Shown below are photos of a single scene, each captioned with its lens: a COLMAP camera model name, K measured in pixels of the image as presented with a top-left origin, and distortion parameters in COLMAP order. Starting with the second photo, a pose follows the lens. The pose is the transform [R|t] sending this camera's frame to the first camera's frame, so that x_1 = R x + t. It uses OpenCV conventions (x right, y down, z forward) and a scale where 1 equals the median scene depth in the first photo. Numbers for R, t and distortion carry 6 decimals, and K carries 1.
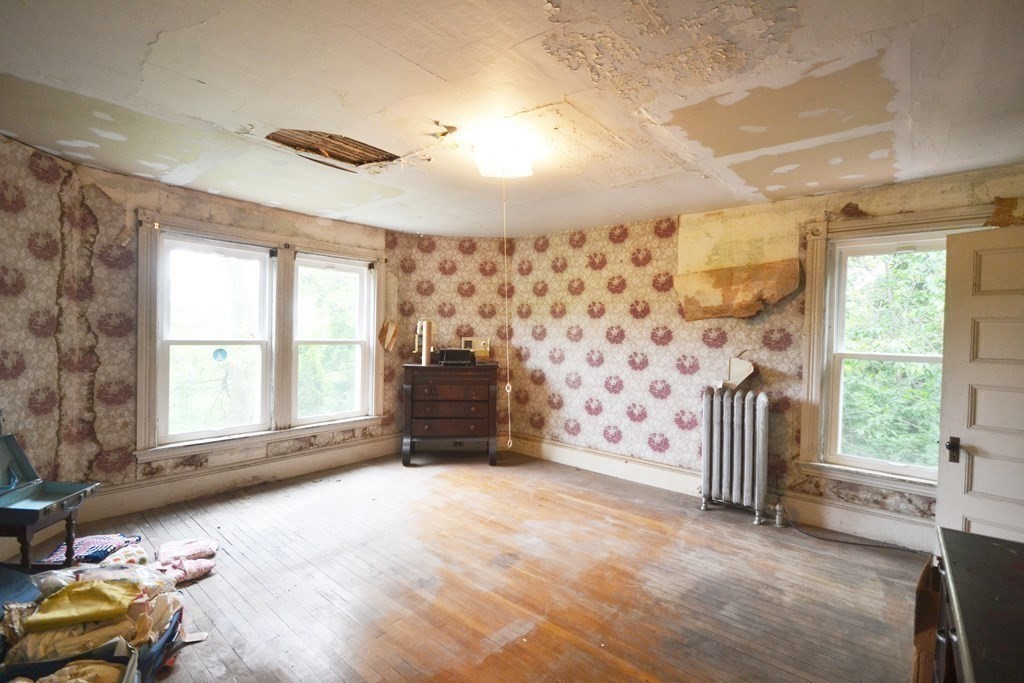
lens RADIAL K [[459.1, 0, 510.5], [0, 459.1, 346.0], [0, 0, 1]] dist [-0.011989, -0.000079]
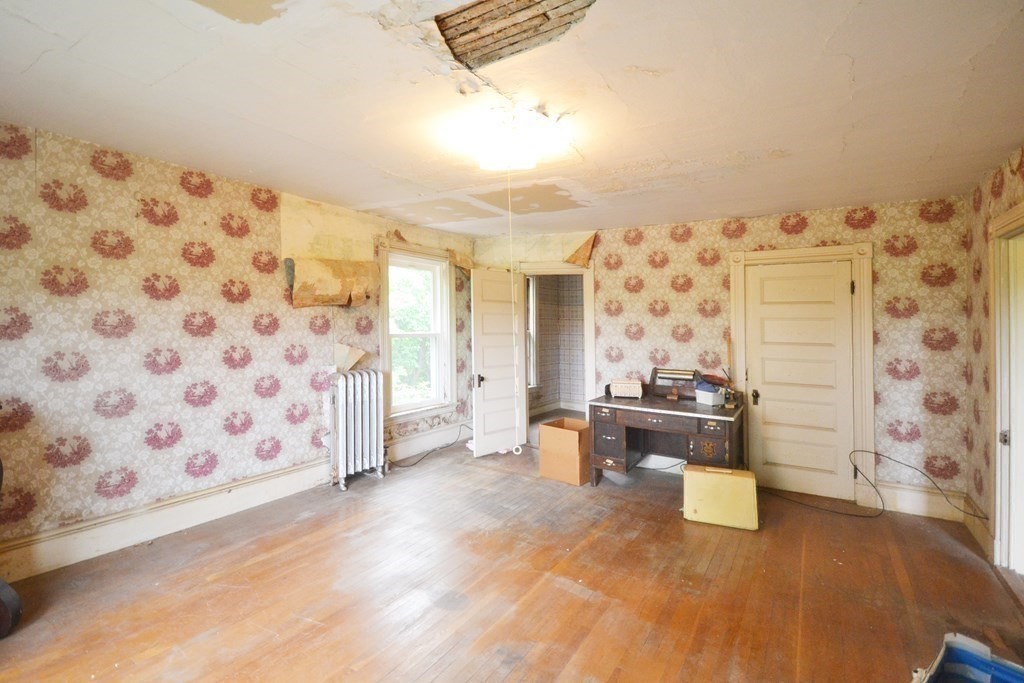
lens RADIAL K [[459.1, 0, 500.1], [0, 459.1, 310.0], [0, 0, 1]] dist [-0.011989, -0.000079]
pose [[-0.117161, 0.000974, 0.993112, -0.610756], [0.014679, 0.999892, 0.000751, -0.045685], [-0.993004, 0.014665, -0.117163, 0.707152]]
